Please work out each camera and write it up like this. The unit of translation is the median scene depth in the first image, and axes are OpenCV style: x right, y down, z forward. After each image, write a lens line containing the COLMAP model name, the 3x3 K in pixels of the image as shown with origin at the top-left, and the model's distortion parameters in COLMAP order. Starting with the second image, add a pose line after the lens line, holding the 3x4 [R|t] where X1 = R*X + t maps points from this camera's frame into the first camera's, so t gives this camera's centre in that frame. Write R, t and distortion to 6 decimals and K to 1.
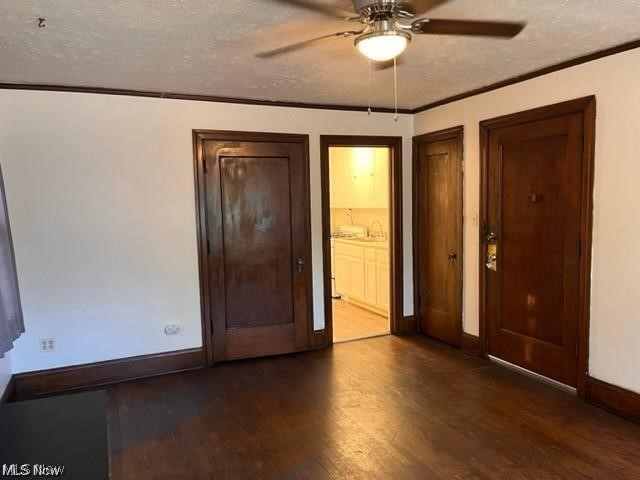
lens RADIAL K [[479.0, 0, 320.0], [0, 479.0, 240.0], [0, 0, 1]] dist [0.029036, -0.001908]
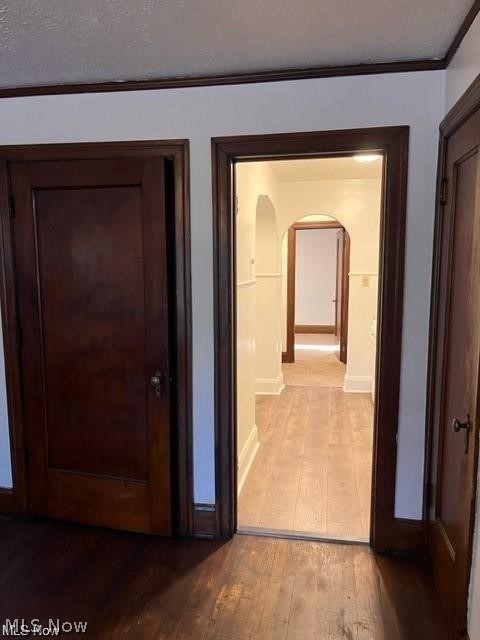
lens RADIAL K [[479.0, 0, 239.8], [0, 479.0, 329.6], [0, 0, 1]] dist [0.029036, -0.001908]
pose [[0.817746, 0.092451, -0.568106, 0.309516], [-0.057928, 0.995224, 0.078575, -0.053558], [0.572657, -0.031345, 0.819196, 0.545582]]
